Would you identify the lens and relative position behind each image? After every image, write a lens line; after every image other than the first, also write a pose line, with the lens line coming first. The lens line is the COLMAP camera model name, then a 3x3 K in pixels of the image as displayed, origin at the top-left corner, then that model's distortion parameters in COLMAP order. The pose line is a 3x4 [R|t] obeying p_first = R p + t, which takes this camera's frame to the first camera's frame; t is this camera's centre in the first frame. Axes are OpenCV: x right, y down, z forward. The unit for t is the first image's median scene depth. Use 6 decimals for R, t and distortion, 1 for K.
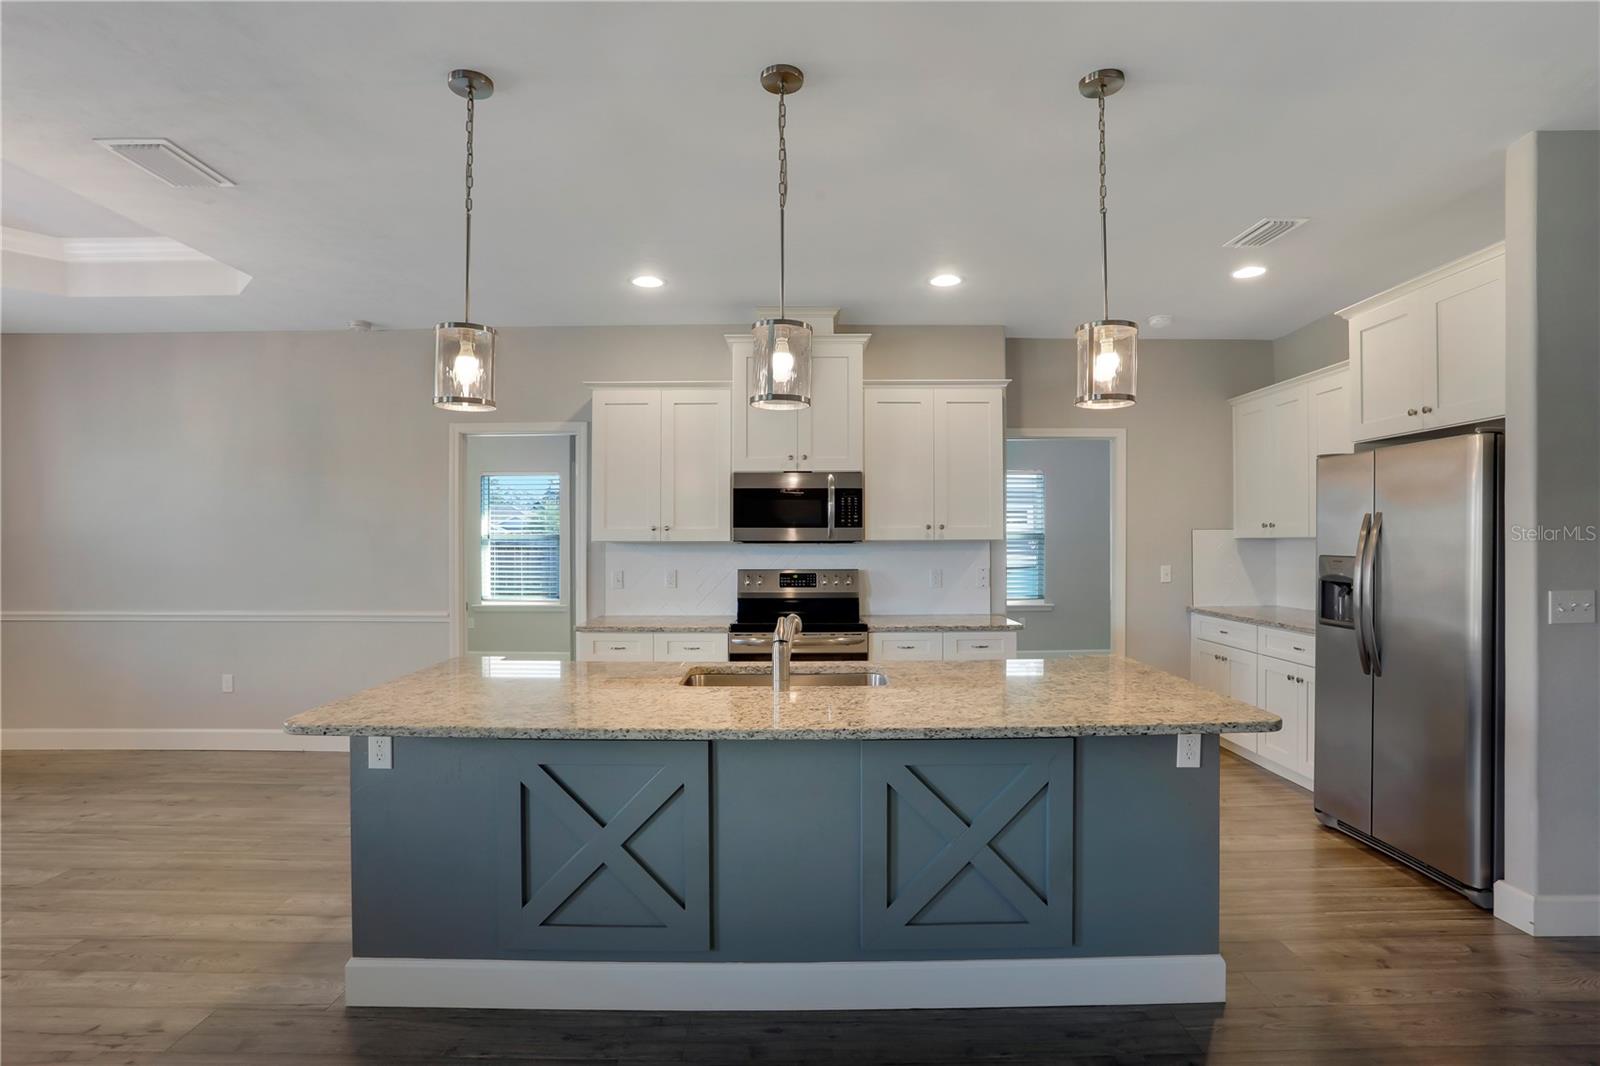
lens RADIAL K [[768.7, 0, 814.4], [0, 768.7, 525.2], [0, 0, 1]] dist [-0.047538, 0.009962]
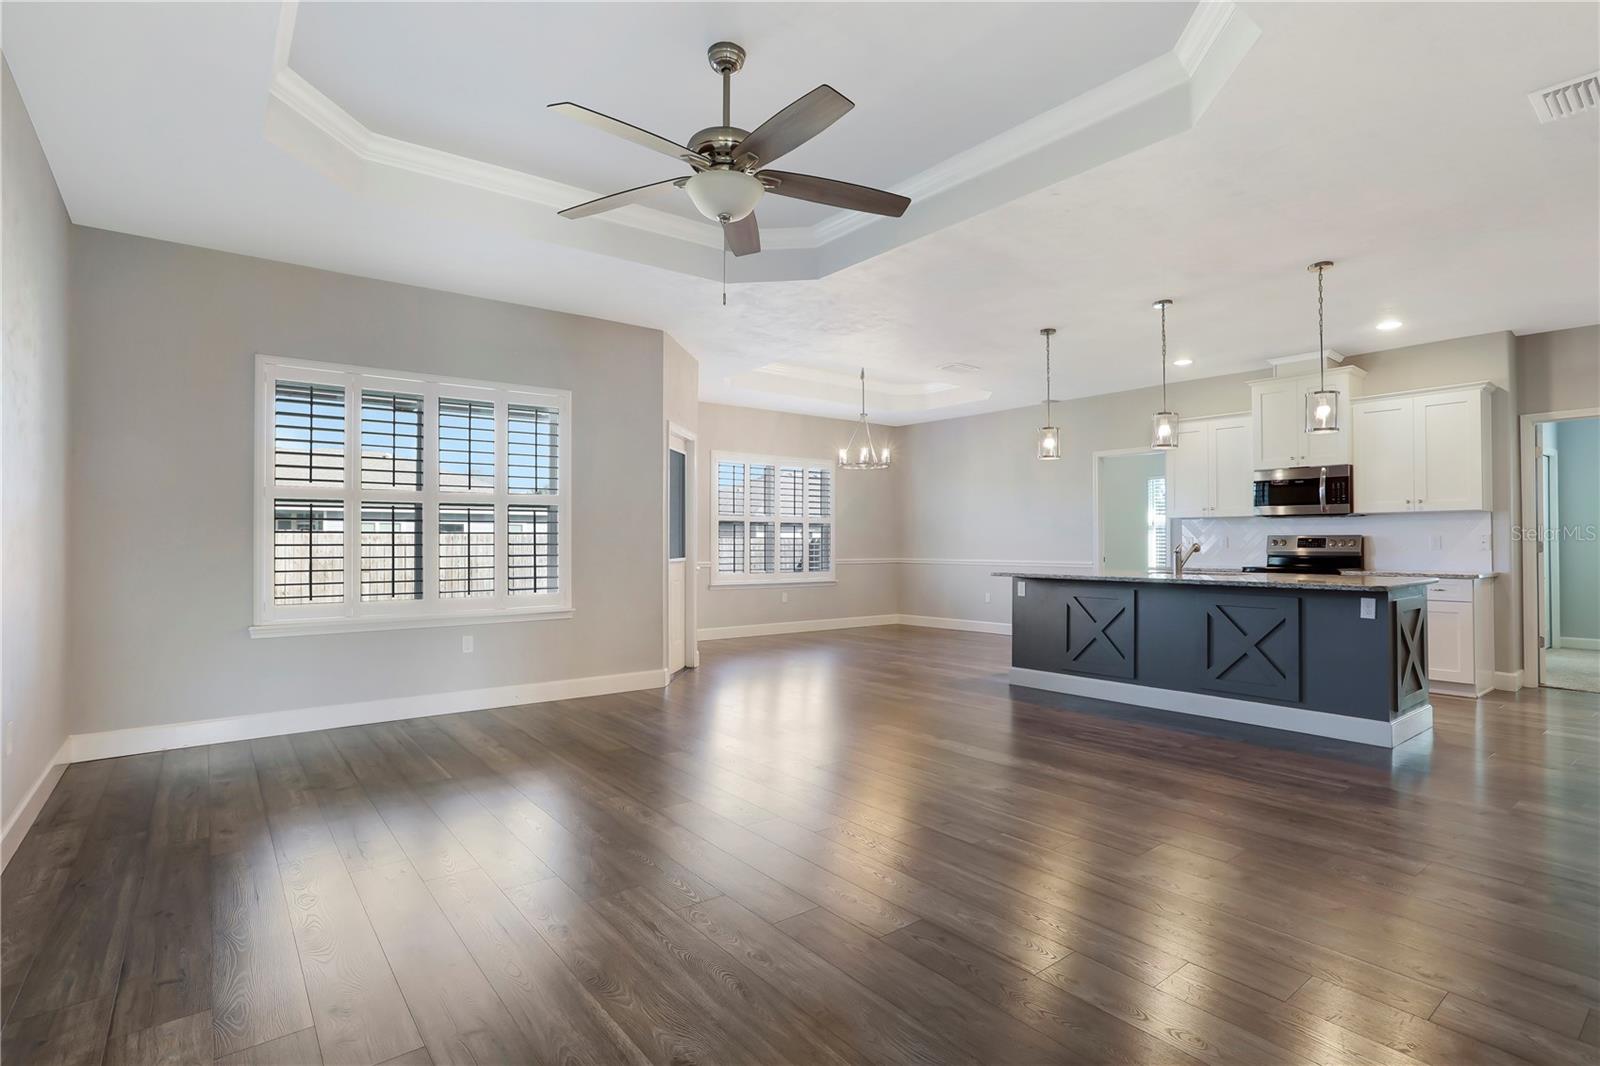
lens RADIAL K [[768.7, 0, 796.9], [0, 768.7, 539.5], [0, 0, 1]] dist [-0.047538, 0.009962]
pose [[0.593388, 0.001259, -0.804915, 0.568310], [0.013663, 0.999839, 0.011636, 0.038026], [0.804800, -0.017902, 0.593276, -0.626115]]
